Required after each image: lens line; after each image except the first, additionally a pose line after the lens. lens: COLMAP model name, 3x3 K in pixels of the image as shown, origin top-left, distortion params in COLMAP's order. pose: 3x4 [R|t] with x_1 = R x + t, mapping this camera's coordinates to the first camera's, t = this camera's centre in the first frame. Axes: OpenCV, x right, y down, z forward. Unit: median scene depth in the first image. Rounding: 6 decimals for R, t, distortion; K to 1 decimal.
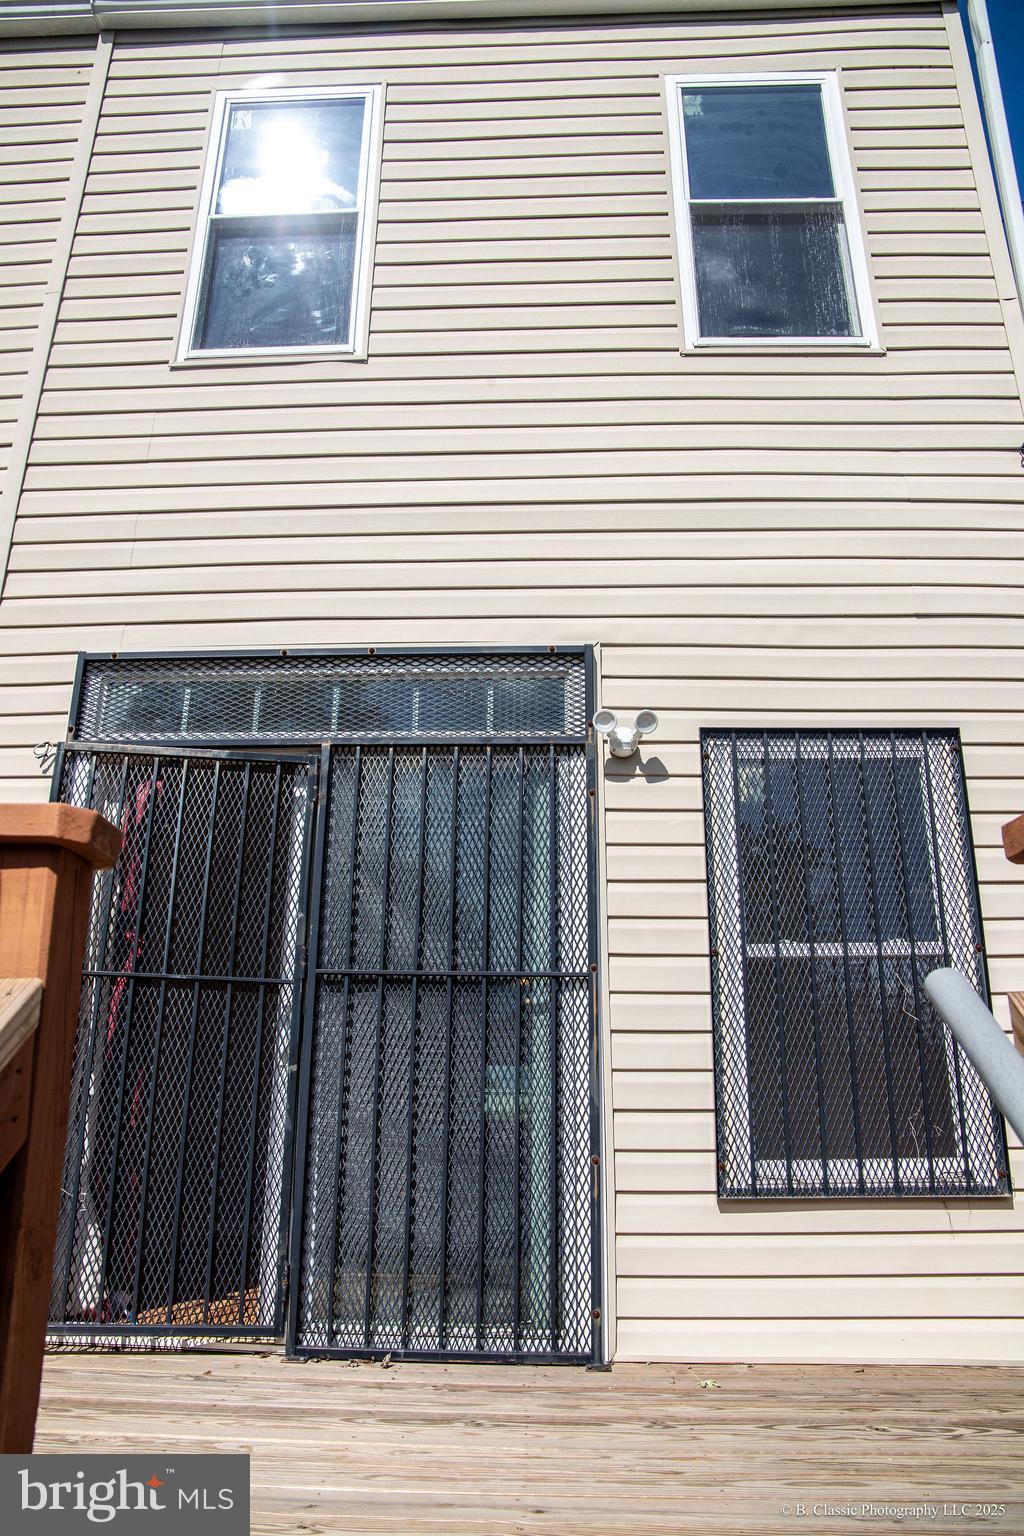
lens RADIAL K [[1093.0, 0, 509.9], [0, 1093.0, 768.4], [0, 0, 1]] dist [-0.121552, 0.097794]
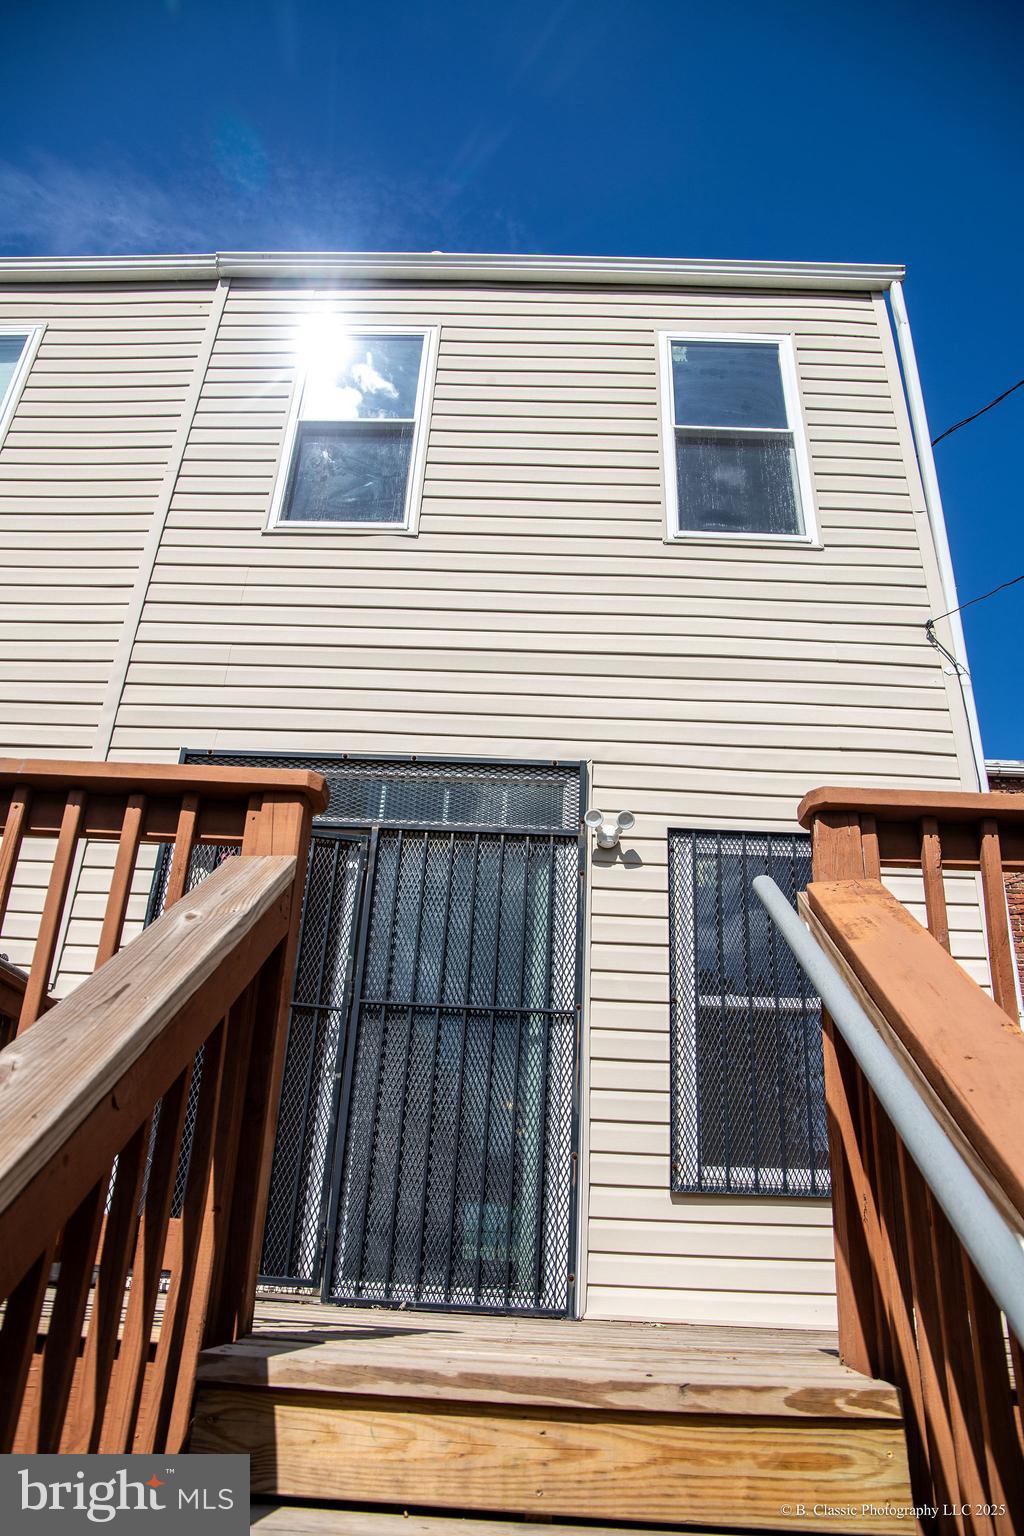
lens RADIAL K [[1093.0, 0, 509.9], [0, 1093.0, 768.4], [0, 0, 1]] dist [-0.121552, 0.097794]
pose [[0.998968, 0.045260, 0.003714, -0.019743], [-0.044243, 0.988418, -0.145163, 0.091243], [-0.010241, 0.144849, 0.989401, -0.287733]]
